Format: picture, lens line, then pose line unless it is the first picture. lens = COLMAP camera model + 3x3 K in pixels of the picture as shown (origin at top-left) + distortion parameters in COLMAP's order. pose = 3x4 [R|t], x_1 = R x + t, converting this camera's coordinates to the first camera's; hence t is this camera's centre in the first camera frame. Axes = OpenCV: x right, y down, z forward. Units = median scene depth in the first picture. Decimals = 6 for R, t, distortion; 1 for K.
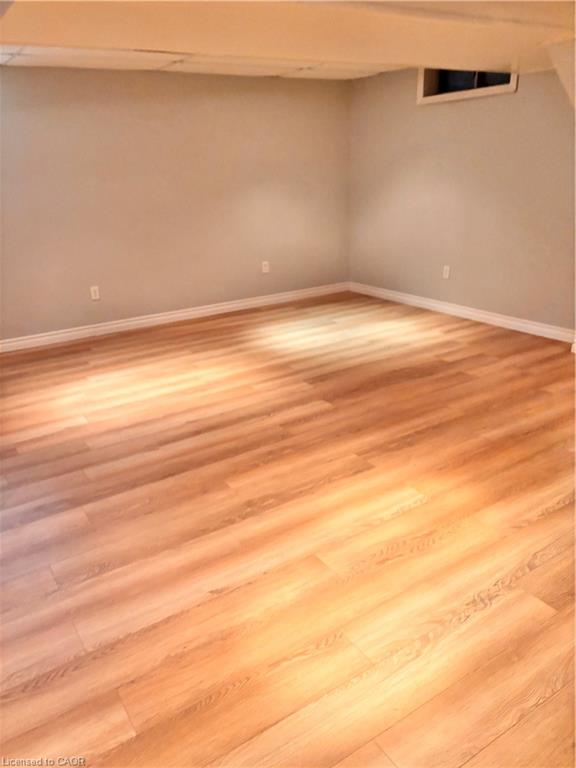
lens RADIAL K [[573.6, 0, 283.2], [0, 573.6, 386.8], [0, 0, 1]] dist [0.006355, -0.010221]
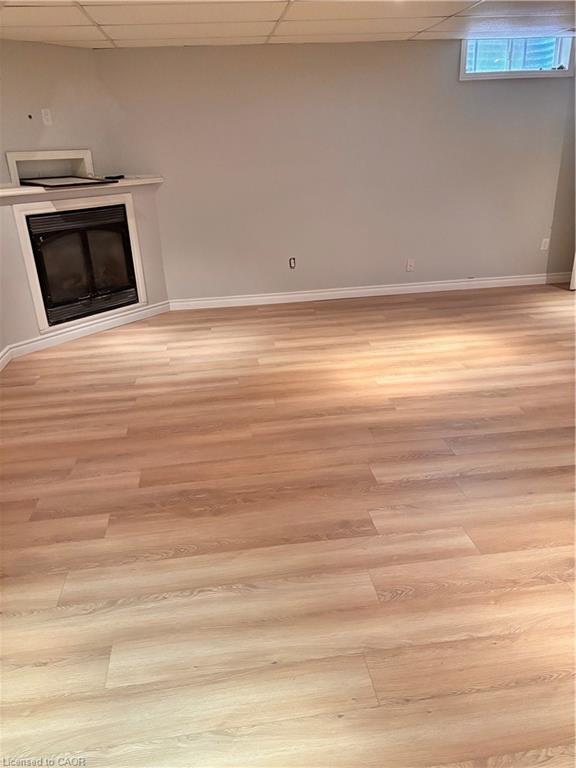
lens RADIAL K [[573.6, 0, 283.2], [0, 573.6, 386.8], [0, 0, 1]] dist [0.006355, -0.010221]
pose [[-0.896055, -0.092786, 0.434138, -0.143446], [0.236251, 0.728278, 0.643270, -0.631629], [-0.375860, 0.678971, -0.630657, 1.637059]]
